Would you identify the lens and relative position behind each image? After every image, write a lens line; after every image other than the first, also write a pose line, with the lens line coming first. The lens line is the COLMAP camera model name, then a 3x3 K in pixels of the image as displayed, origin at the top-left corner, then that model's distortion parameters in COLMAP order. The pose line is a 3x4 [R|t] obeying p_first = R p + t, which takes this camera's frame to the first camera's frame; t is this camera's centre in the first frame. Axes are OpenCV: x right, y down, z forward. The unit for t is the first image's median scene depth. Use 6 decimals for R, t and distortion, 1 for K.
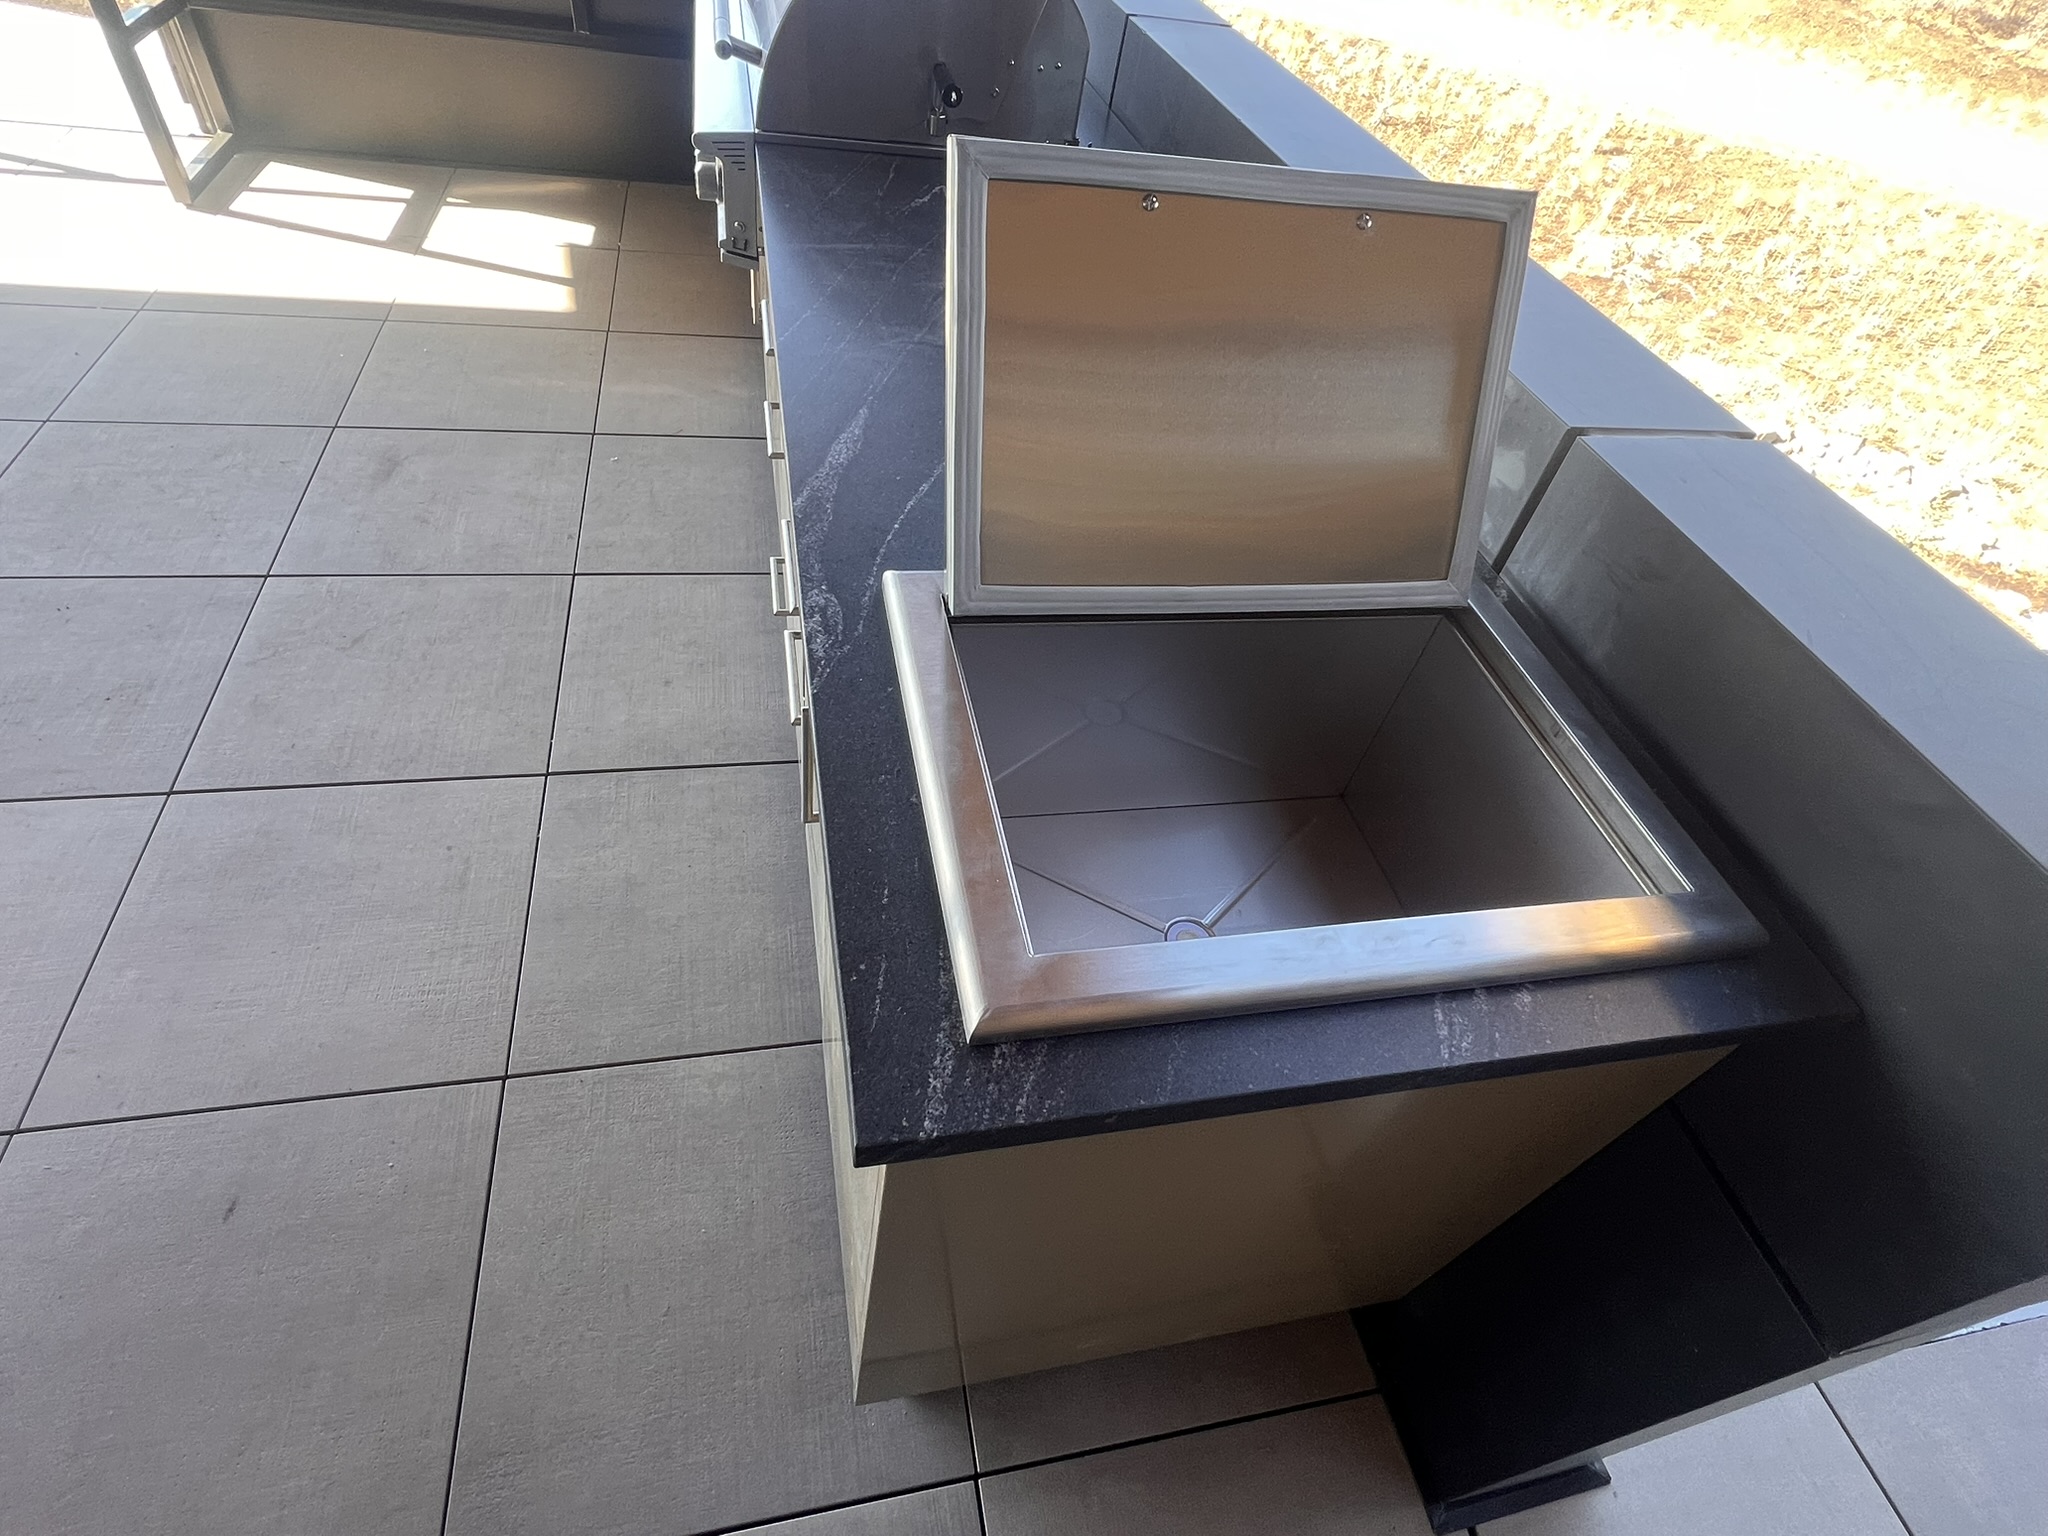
lens RADIAL K [[1017.5, 0, 1016.5], [0, 1017.5, 781.6], [0, 0, 1]] dist [-0.001613, -0.000814]
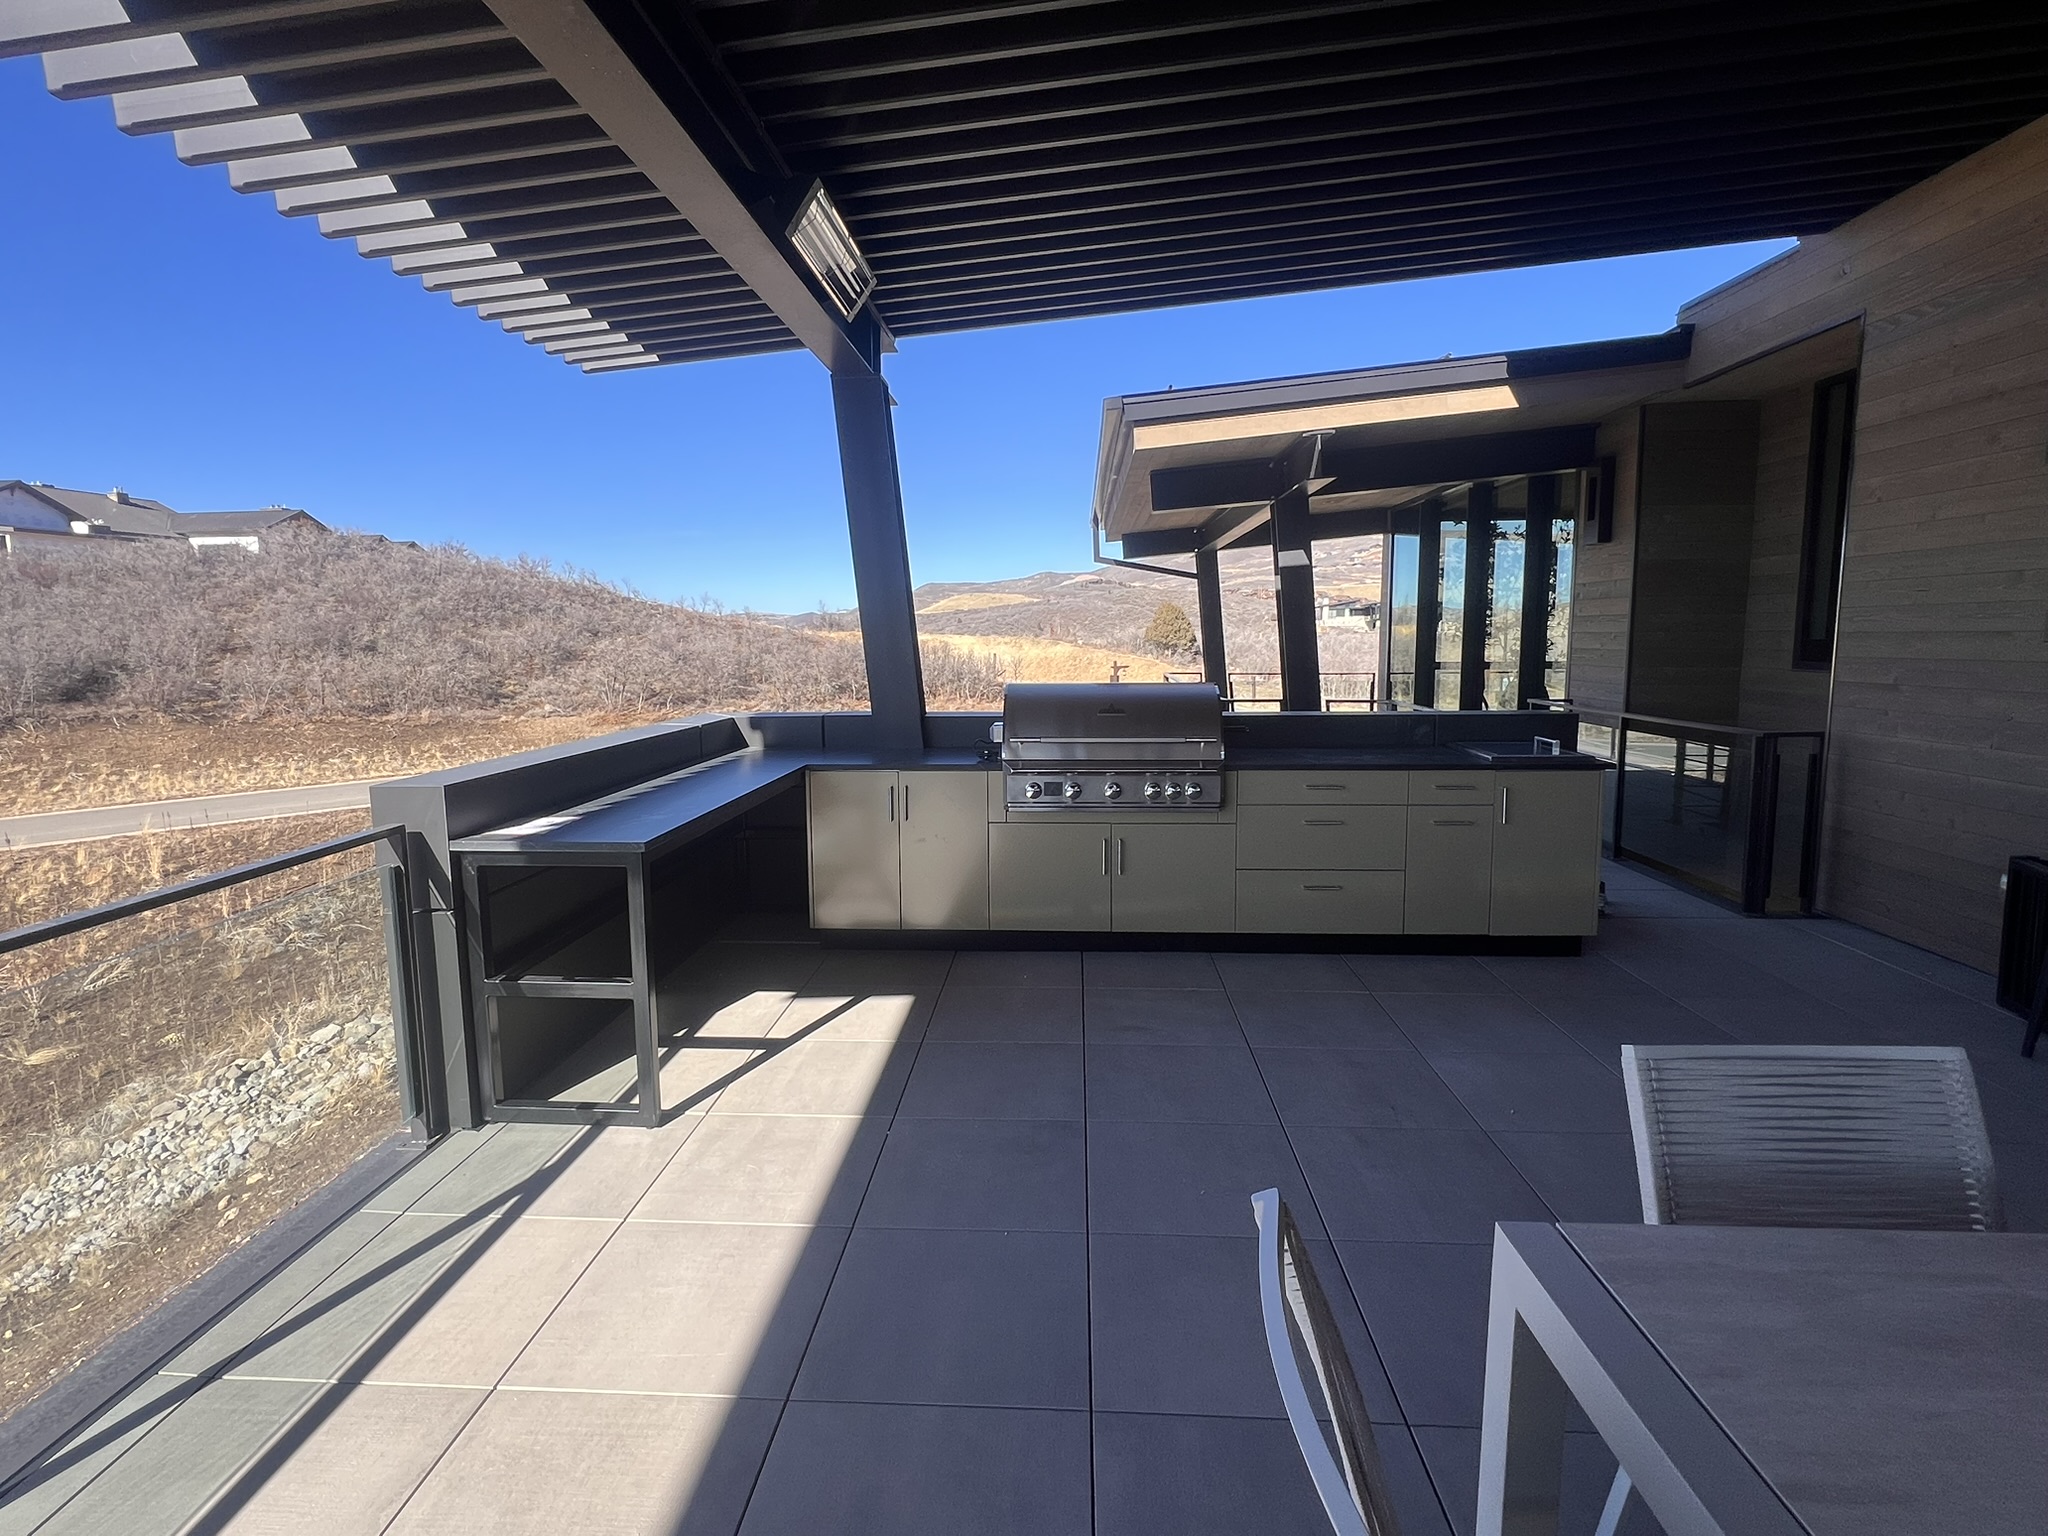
lens RADIAL K [[1025.0, 0, 1016.1], [0, 1025.0, 759.8], [0, 0, 1]] dist [-0.001065, 0.000756]
pose [[0.250789, -0.255335, 0.933761, -1.537168], [0.740030, 0.672410, -0.014888, -0.525744], [-0.624068, 0.694744, 0.357589, 0.182114]]
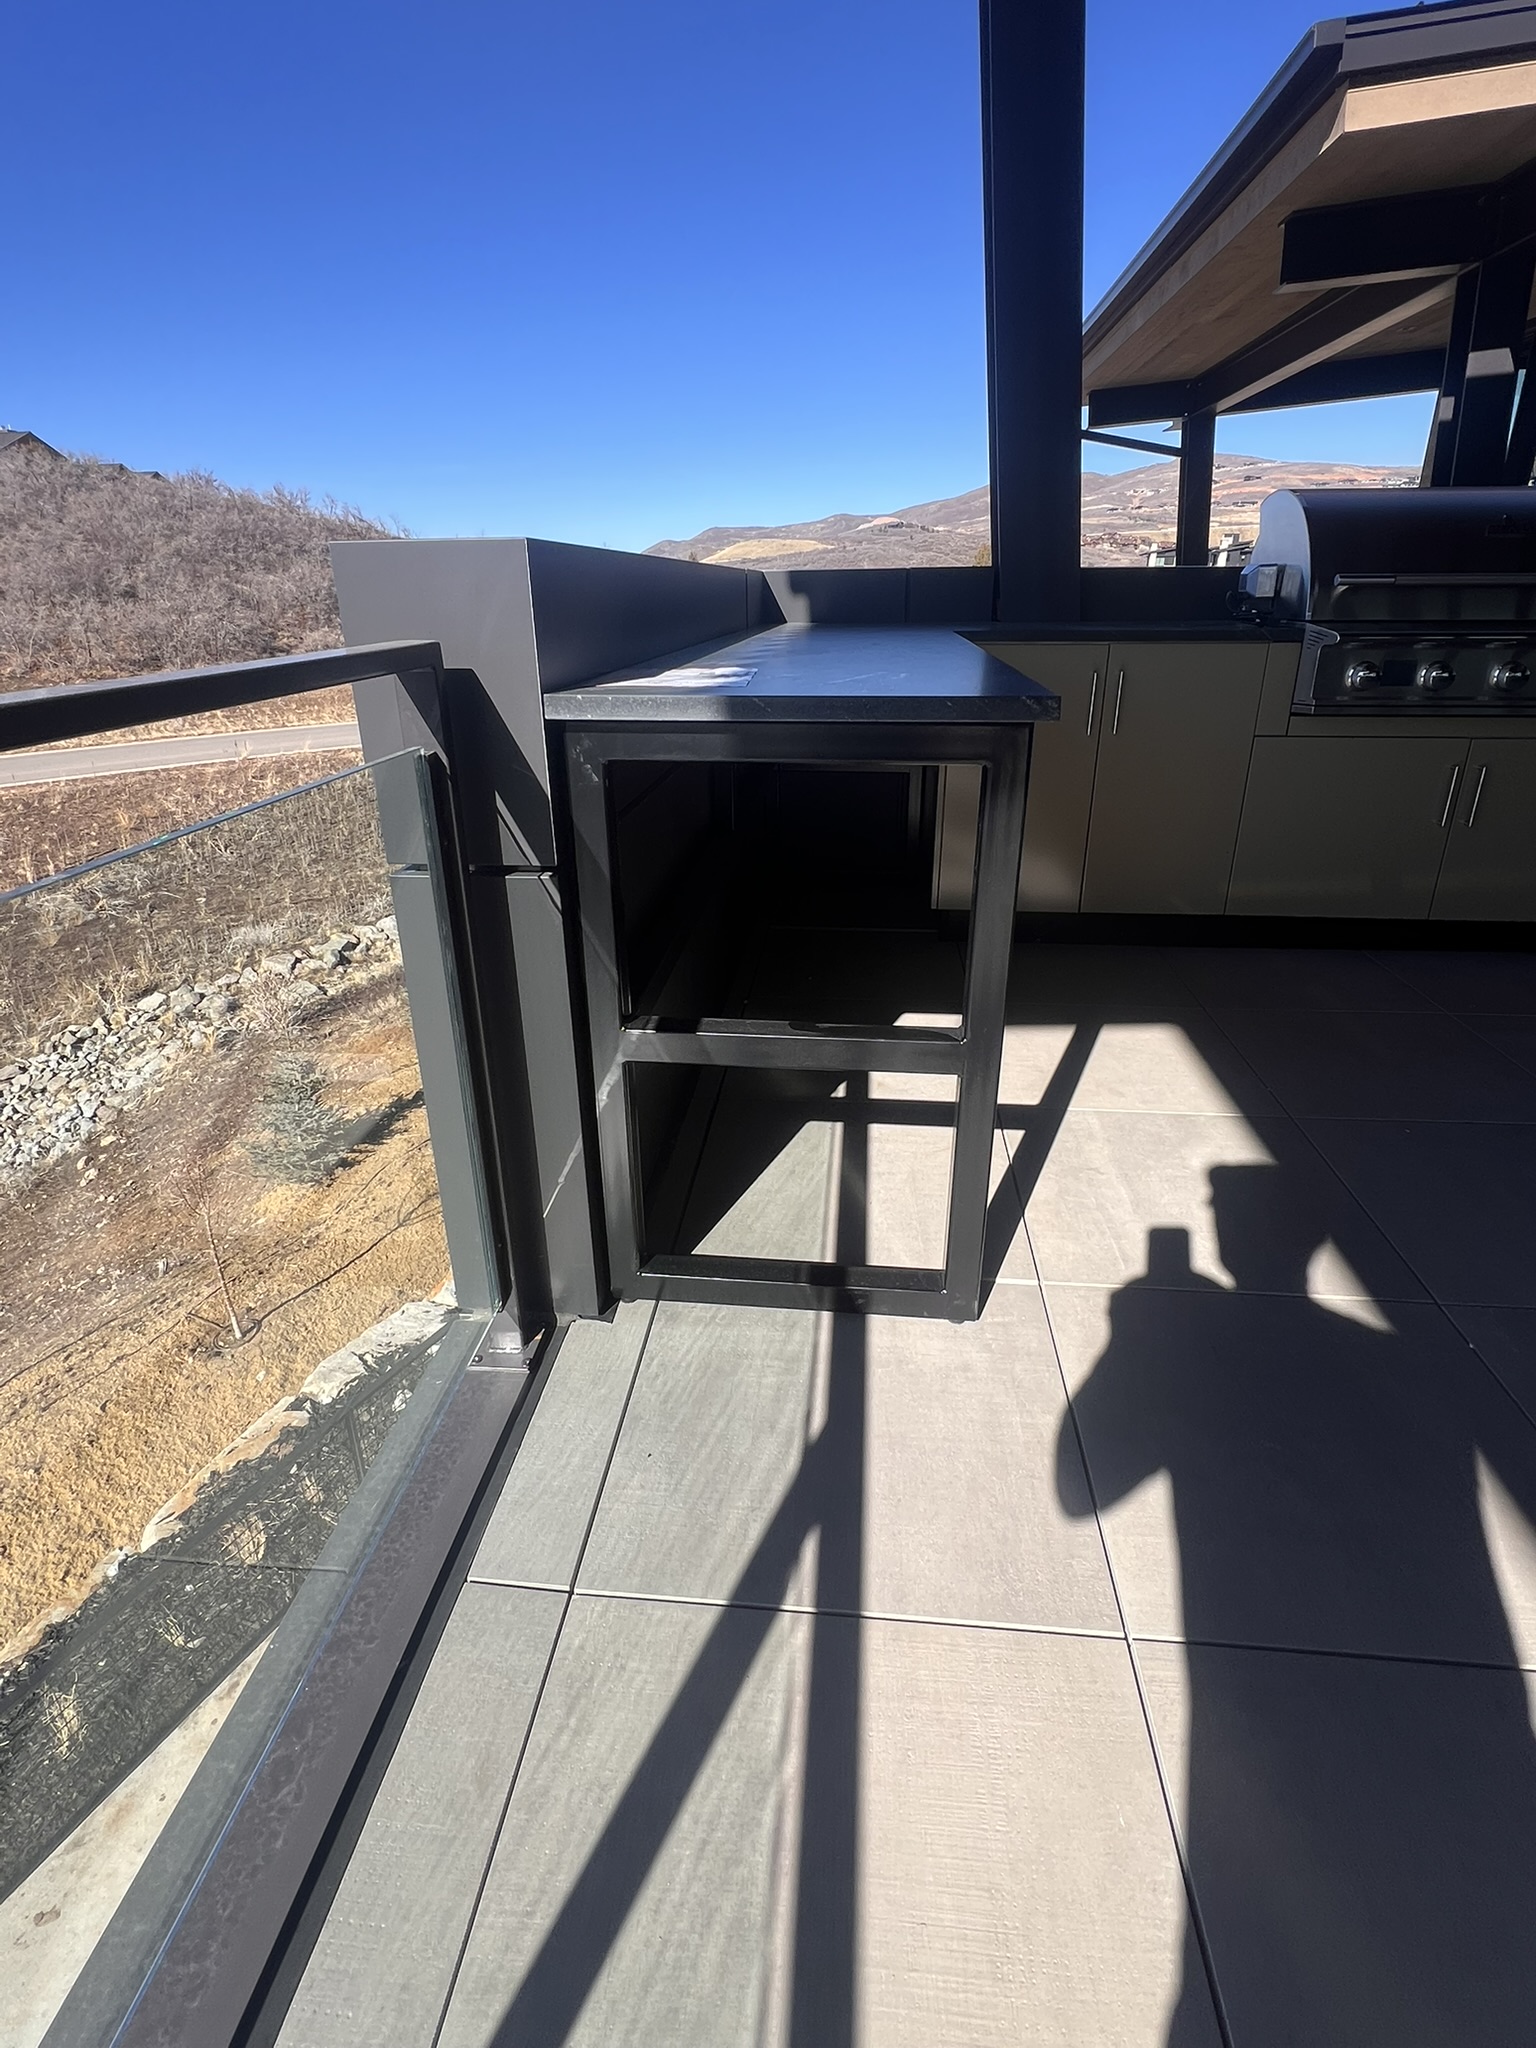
lens RADIAL K [[1026.7, 0, 770.2], [0, 1026.7, 1012.8], [0, 0, 1]] dist [-0.002381, 0.001707]
pose [[0.281937, -0.492247, 0.823532, -1.151726], [0.735985, 0.661615, 0.143500, -0.788338], [-0.615498, 0.565649, 0.548820, 0.700417]]
